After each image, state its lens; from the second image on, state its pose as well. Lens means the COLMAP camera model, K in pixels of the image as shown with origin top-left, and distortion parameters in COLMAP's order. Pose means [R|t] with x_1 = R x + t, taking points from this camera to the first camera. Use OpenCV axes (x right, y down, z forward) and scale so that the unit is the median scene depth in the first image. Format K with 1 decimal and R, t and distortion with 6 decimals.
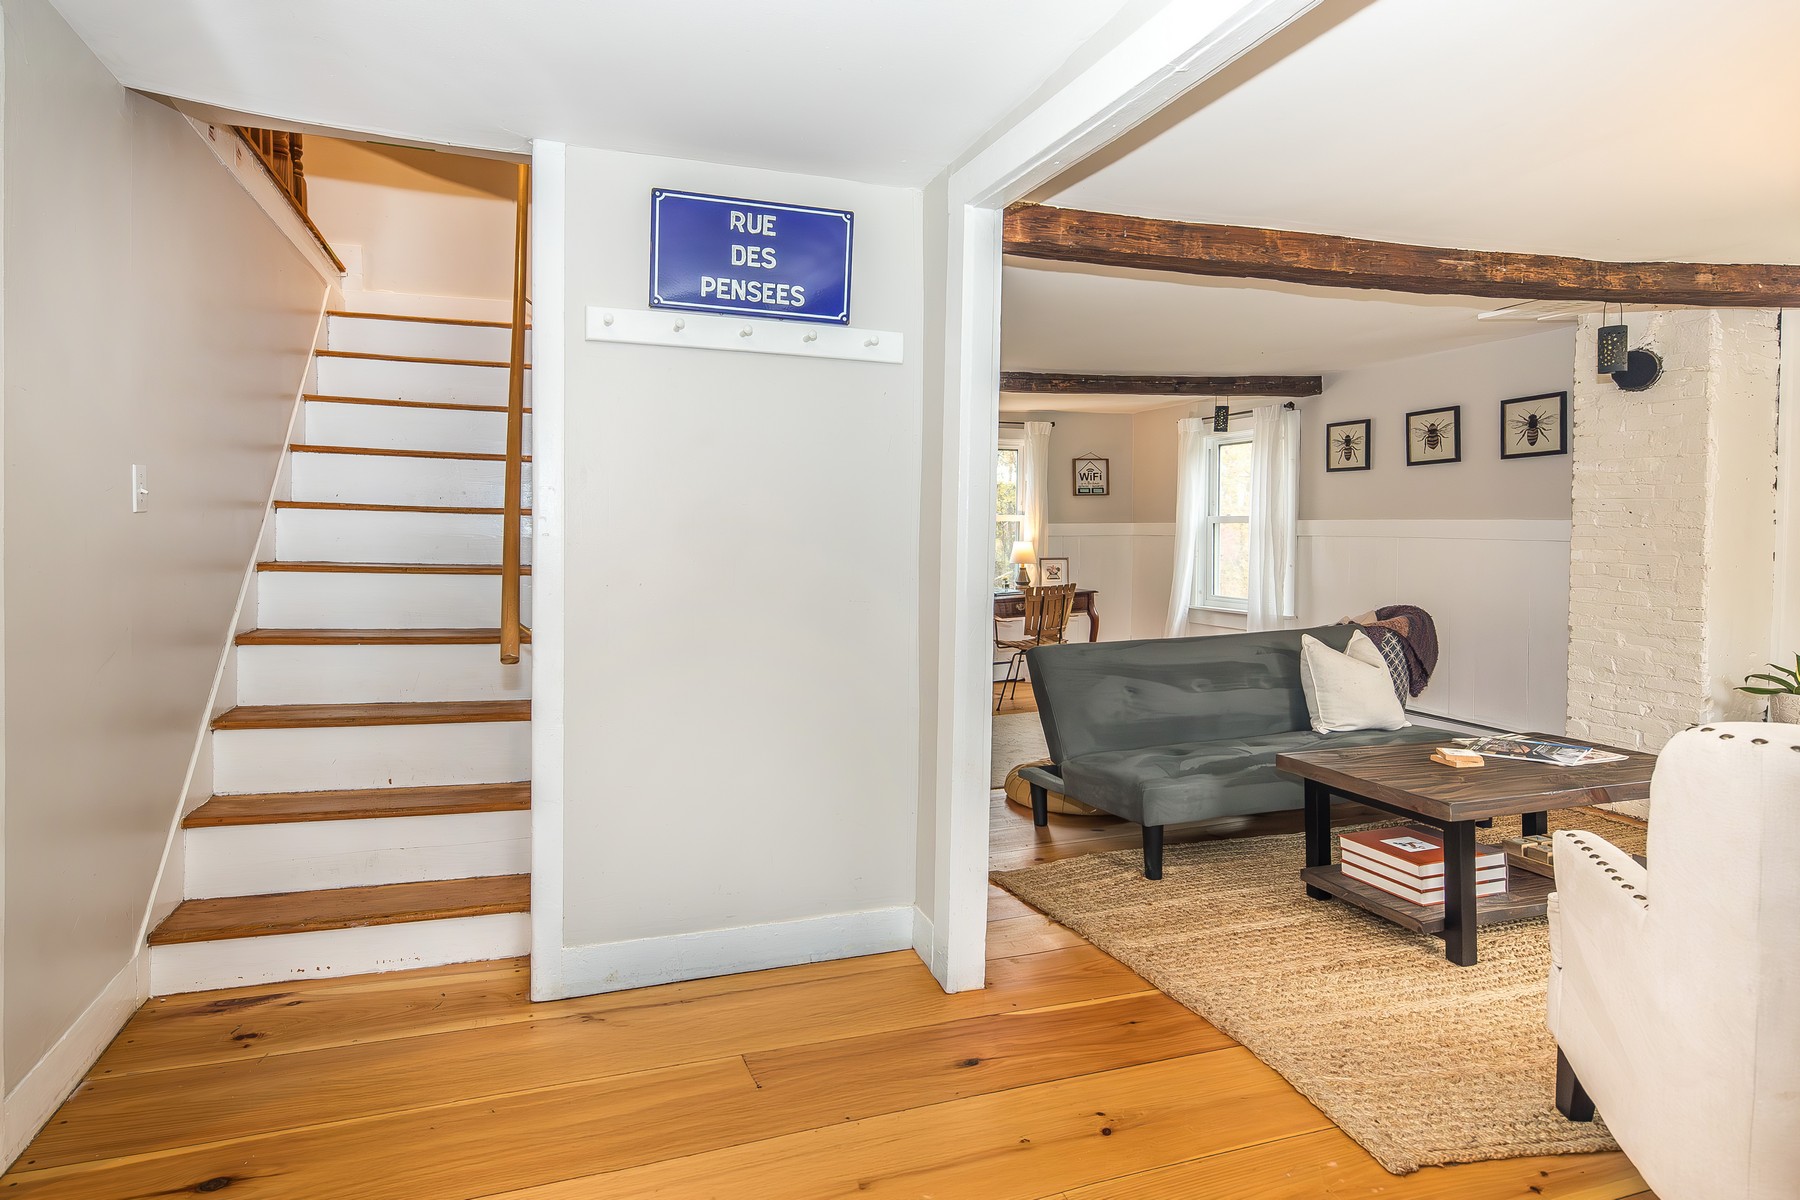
lens RADIAL K [[911.4, 0, 776.1], [0, 911.4, 557.8], [0, 0, 1]] dist [0.018426, 0.000738]
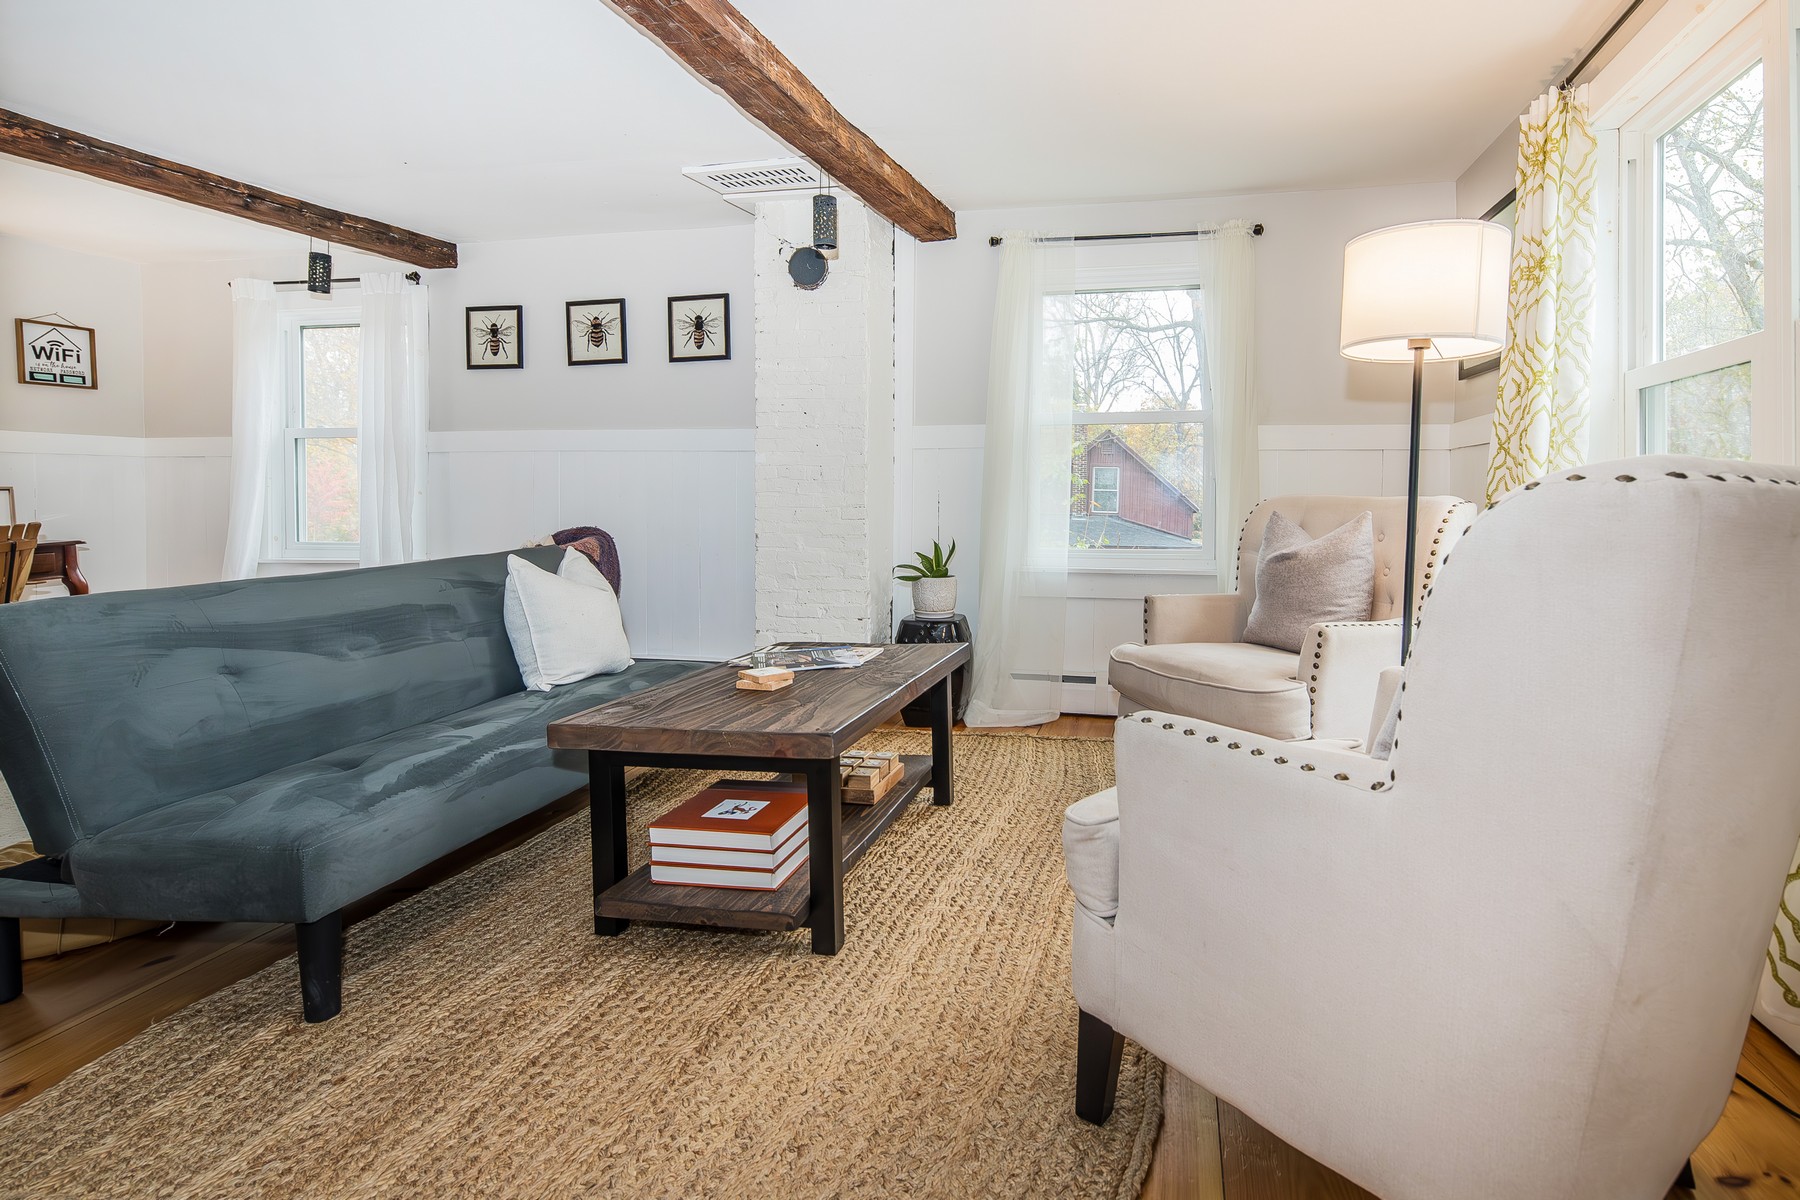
lens RADIAL K [[977.0, 0, 983.1], [0, 977.0, 530.0], [0, 0, 1]] dist [0.013565, -0.001614]
pose [[0.445876, -0.015740, 0.894956, 0.075973], [0.022718, 0.999722, 0.006264, 0.071952], [-0.894806, 0.017539, 0.446110, 0.367996]]
